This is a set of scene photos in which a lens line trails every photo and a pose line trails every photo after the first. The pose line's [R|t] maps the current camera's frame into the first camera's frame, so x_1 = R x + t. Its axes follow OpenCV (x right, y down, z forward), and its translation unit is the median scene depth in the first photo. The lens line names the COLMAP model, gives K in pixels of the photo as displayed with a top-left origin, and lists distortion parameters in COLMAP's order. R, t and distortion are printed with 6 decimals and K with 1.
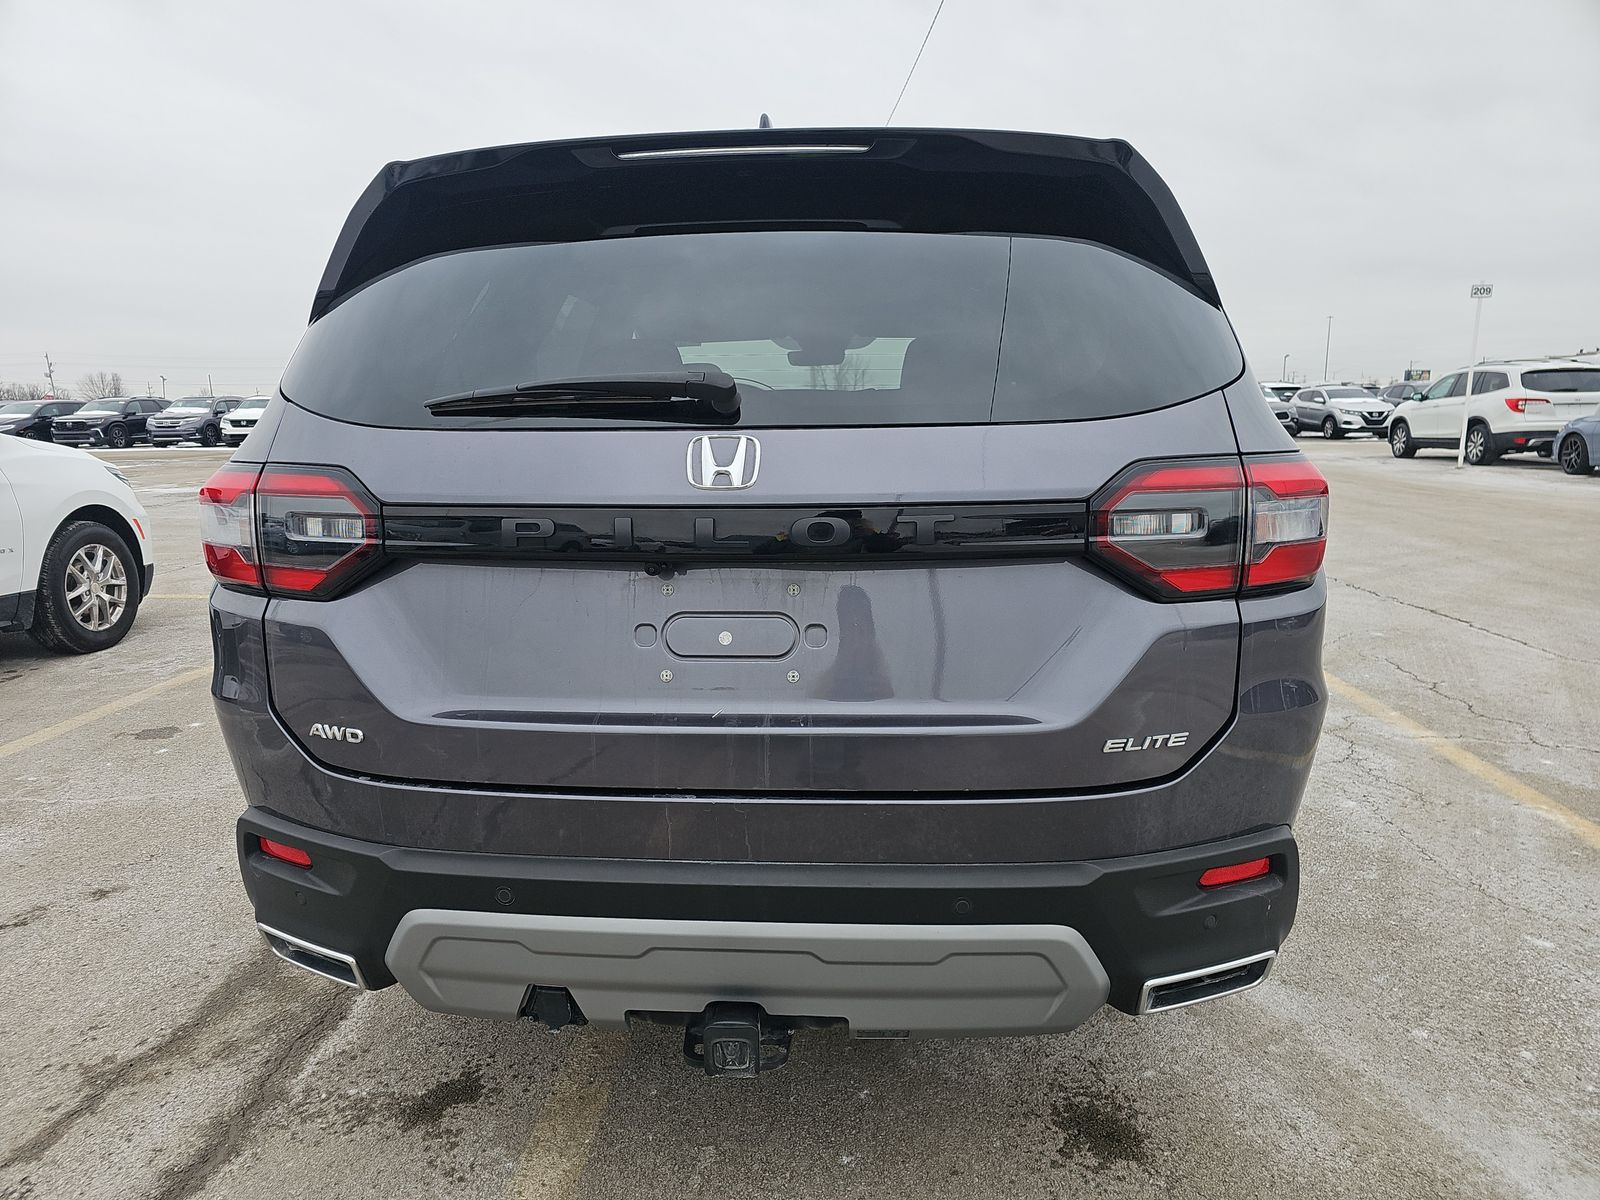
lens RADIAL K [[1108.9, 0, 790.7], [0, 1108.9, 609.0], [0, 0, 1]] dist [0.046631, -0.004112]
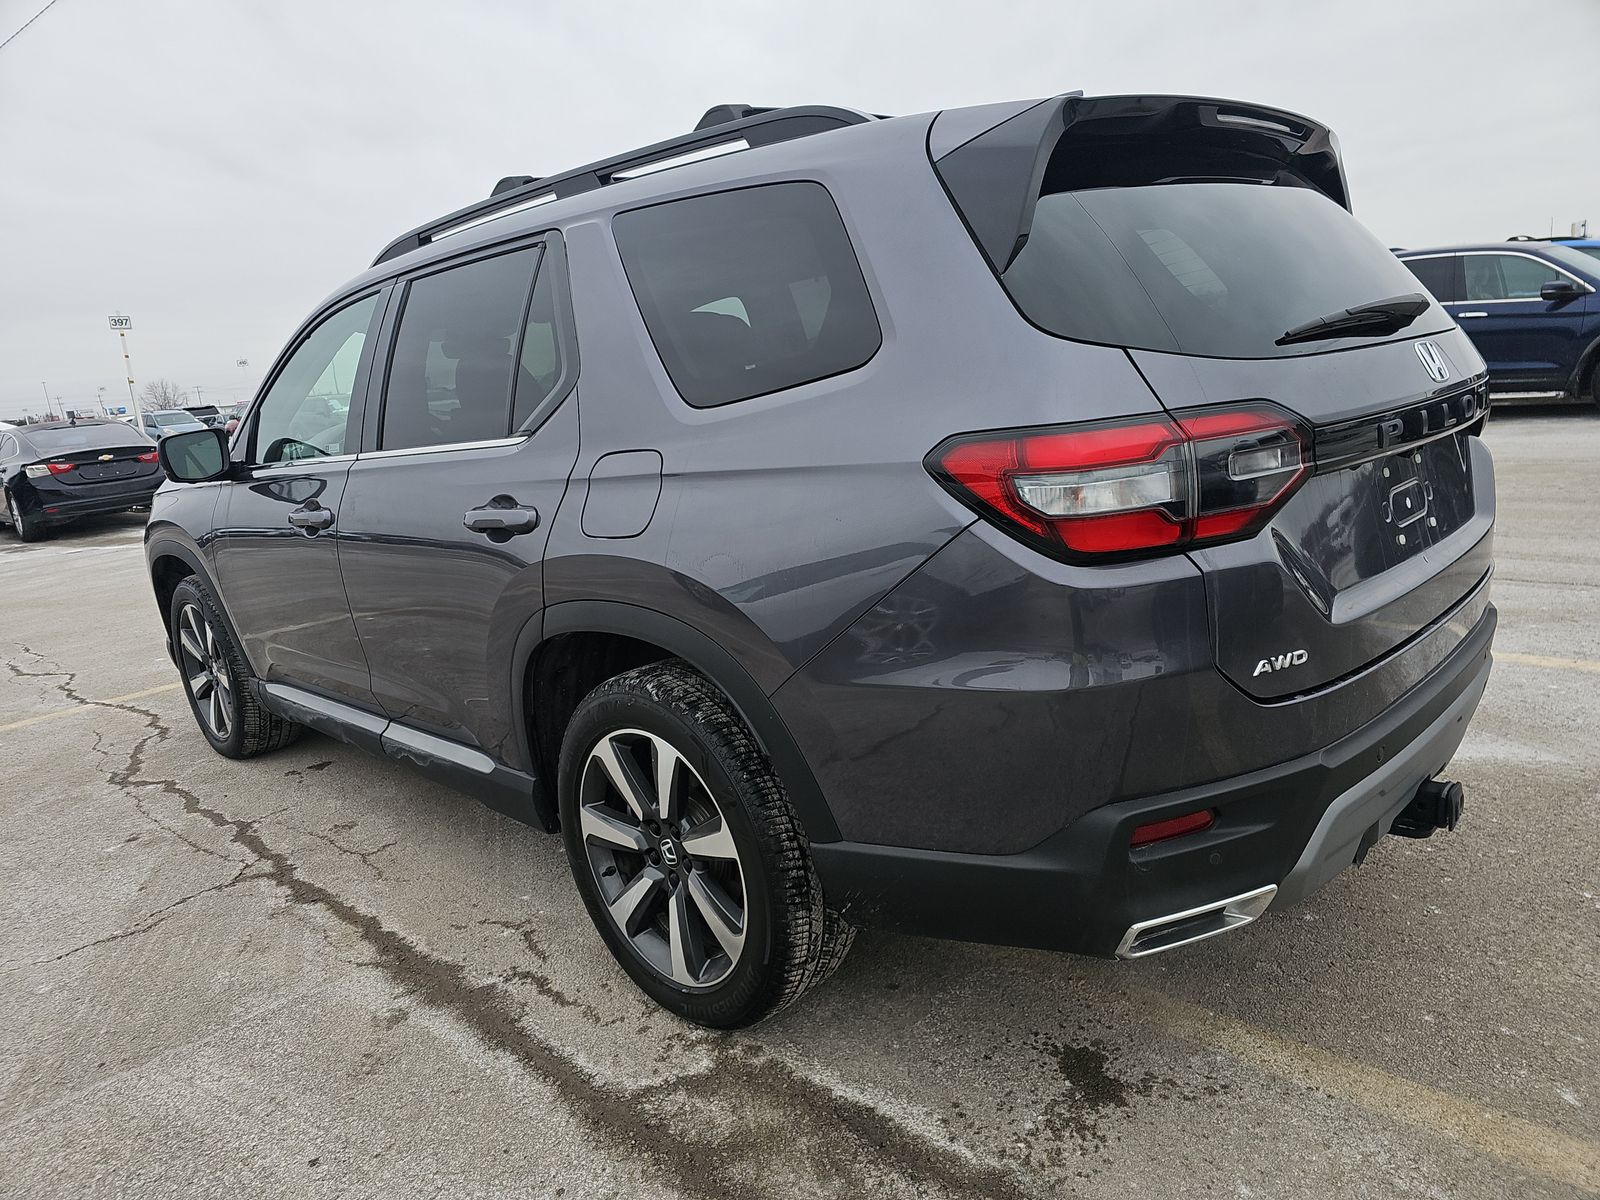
lens RADIAL K [[1108.9, 0, 790.7], [0, 1108.9, 609.0], [0, 0, 1]] dist [0.046631, -0.004112]
pose [[0.609705, -0.215794, 0.762688, -1.302621], [0.224691, 0.969810, 0.094776, -0.119147], [-0.760114, 0.113584, 0.639785, 0.617800]]
